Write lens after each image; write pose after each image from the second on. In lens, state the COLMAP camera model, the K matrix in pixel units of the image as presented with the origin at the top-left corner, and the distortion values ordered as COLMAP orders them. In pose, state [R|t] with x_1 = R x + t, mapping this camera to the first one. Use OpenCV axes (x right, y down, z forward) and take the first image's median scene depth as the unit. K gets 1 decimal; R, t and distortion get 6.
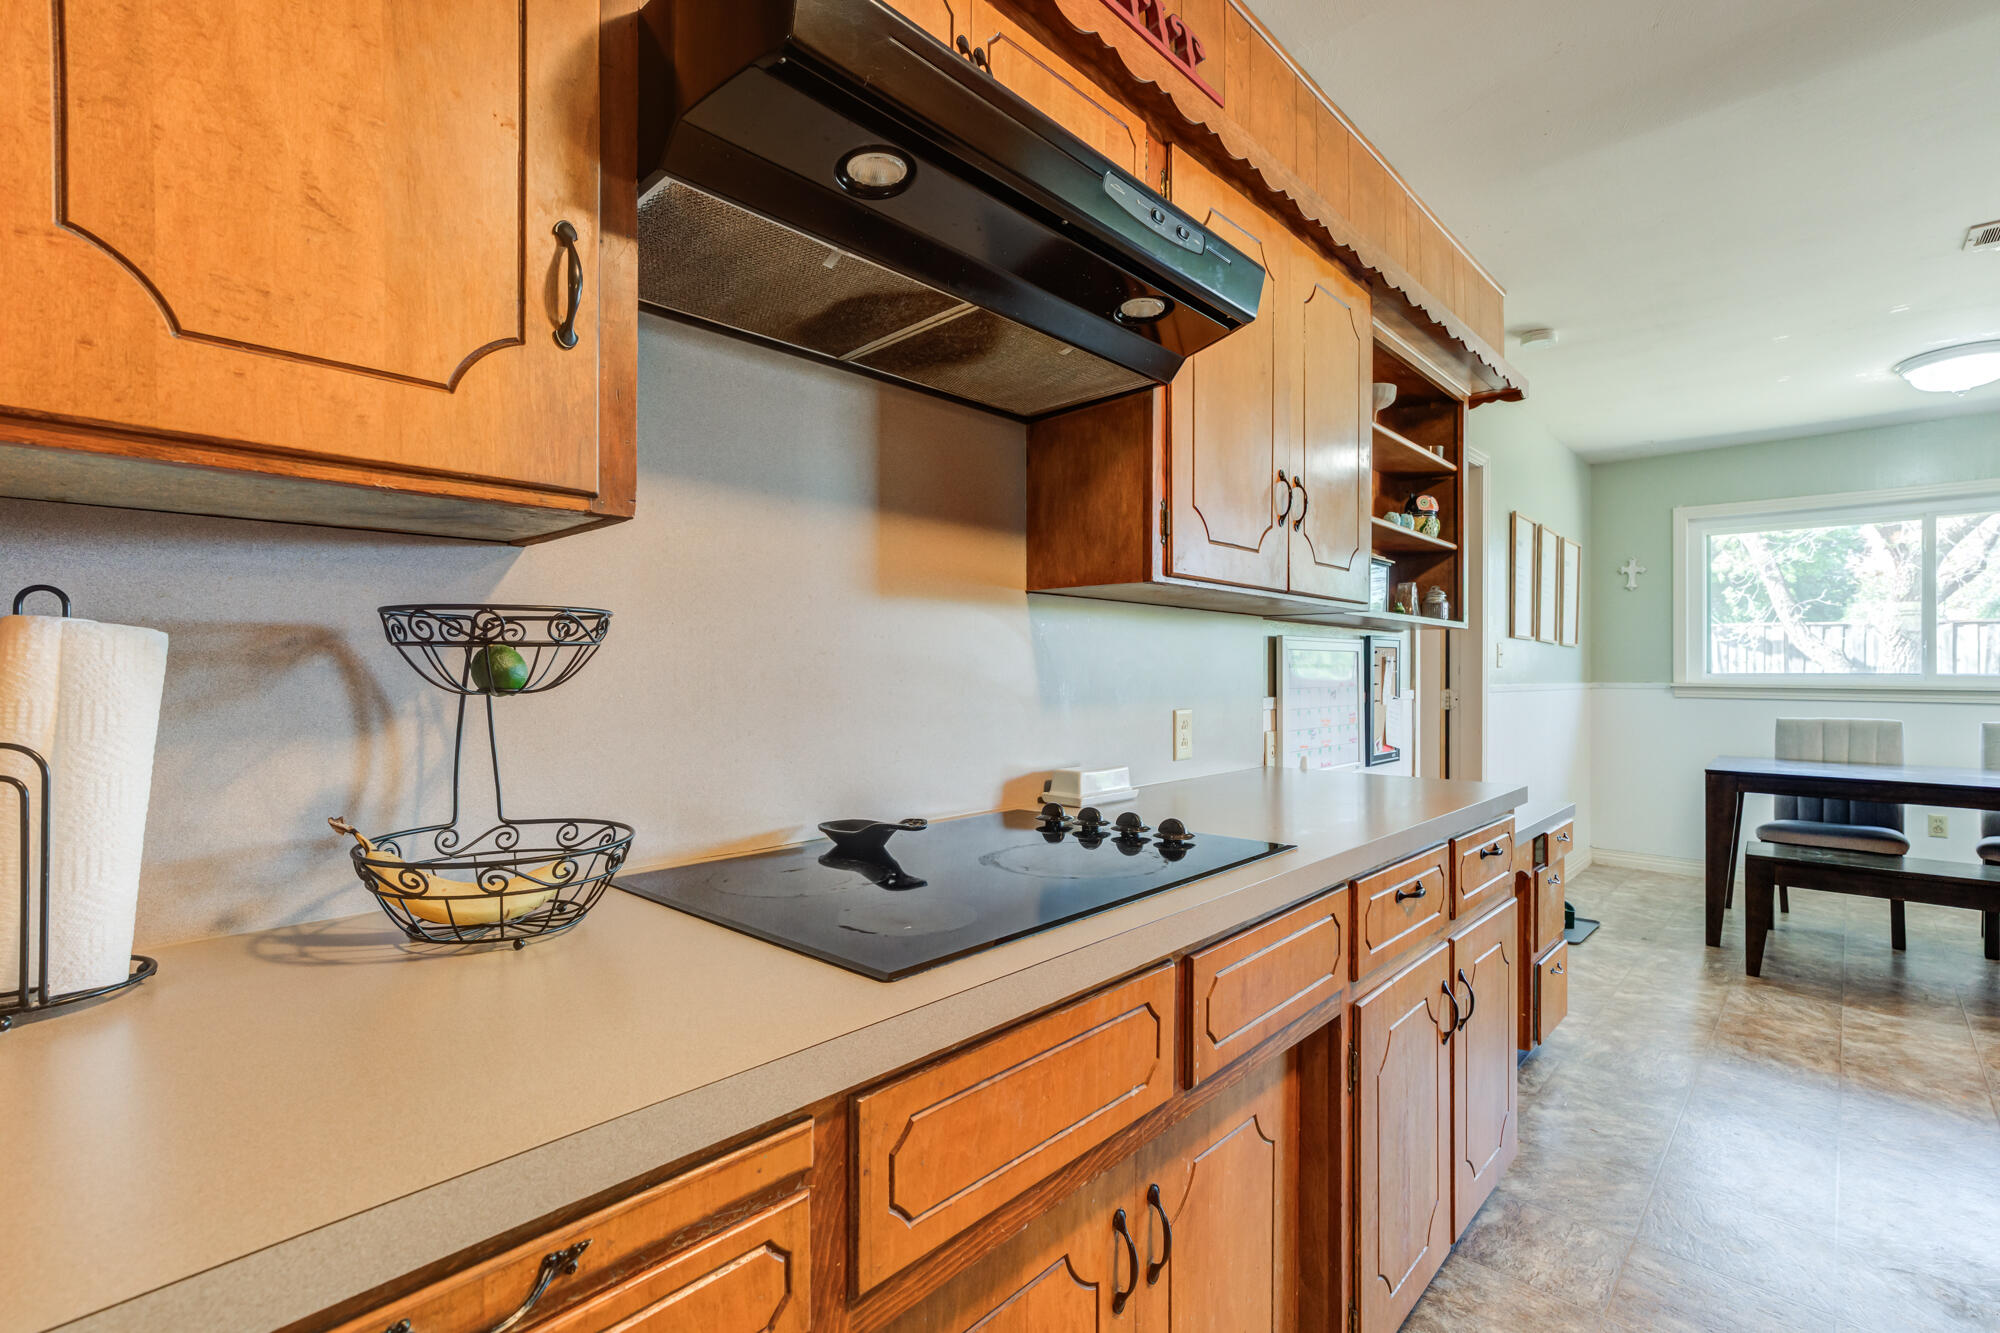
lens RADIAL K [[904.1, 0, 987.4], [0, 904.1, 660.5], [0, 0, 1]] dist [-0.019196, 0.011855]
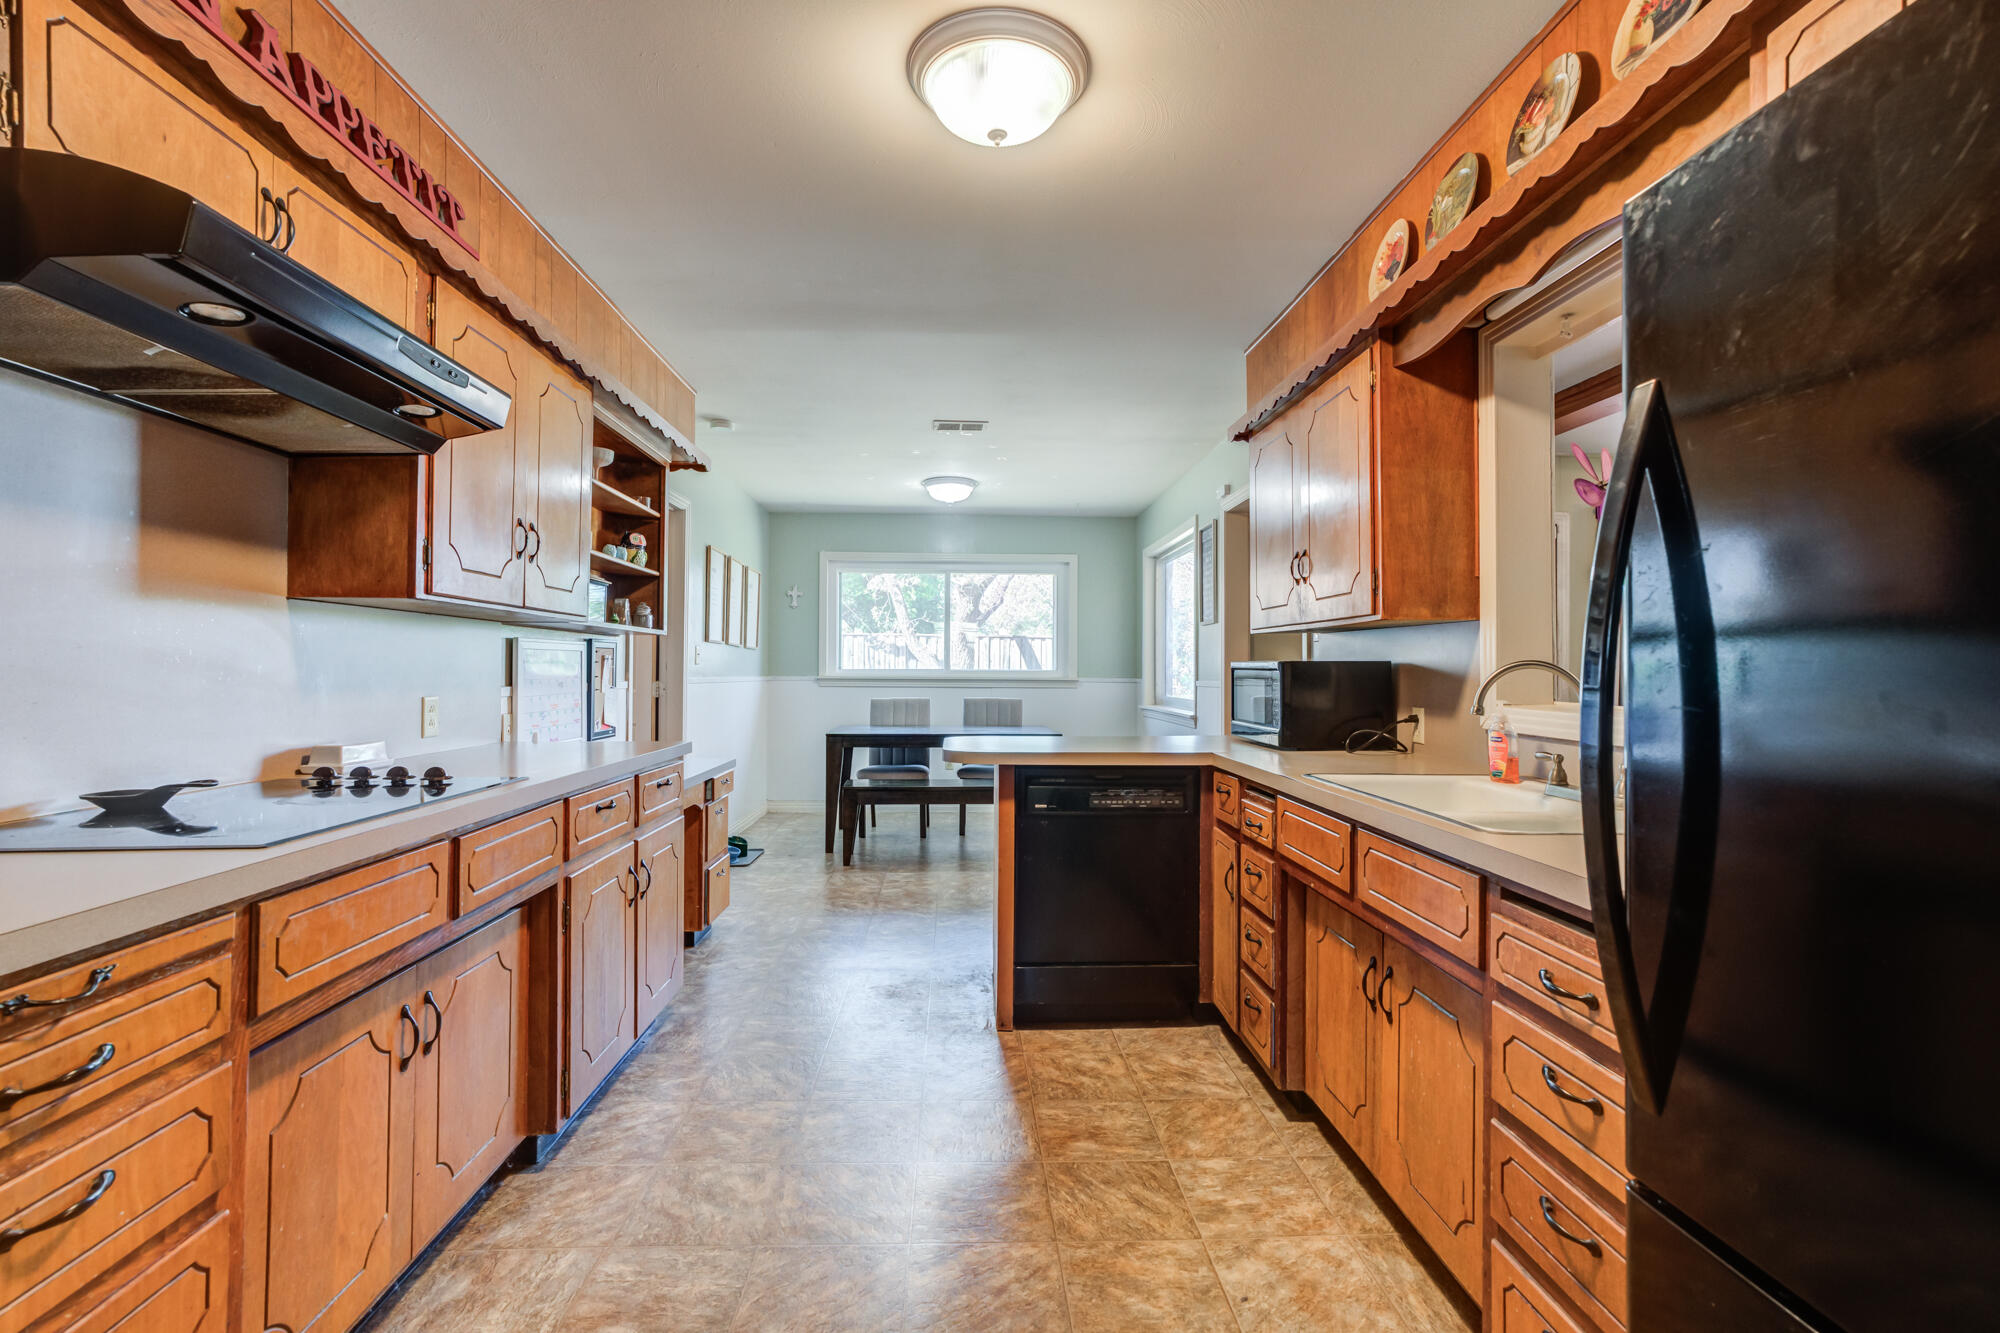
lens RADIAL K [[903.1, 0, 1015.5], [0, 903.1, 658.0], [0, 0, 1]] dist [-0.020845, 0.016193]
pose [[0.679085, 0.009398, 0.733999, -0.168394], [-0.009274, 0.999948, -0.004224, -0.000389], [-0.734001, -0.003939, 0.679137, -0.499370]]
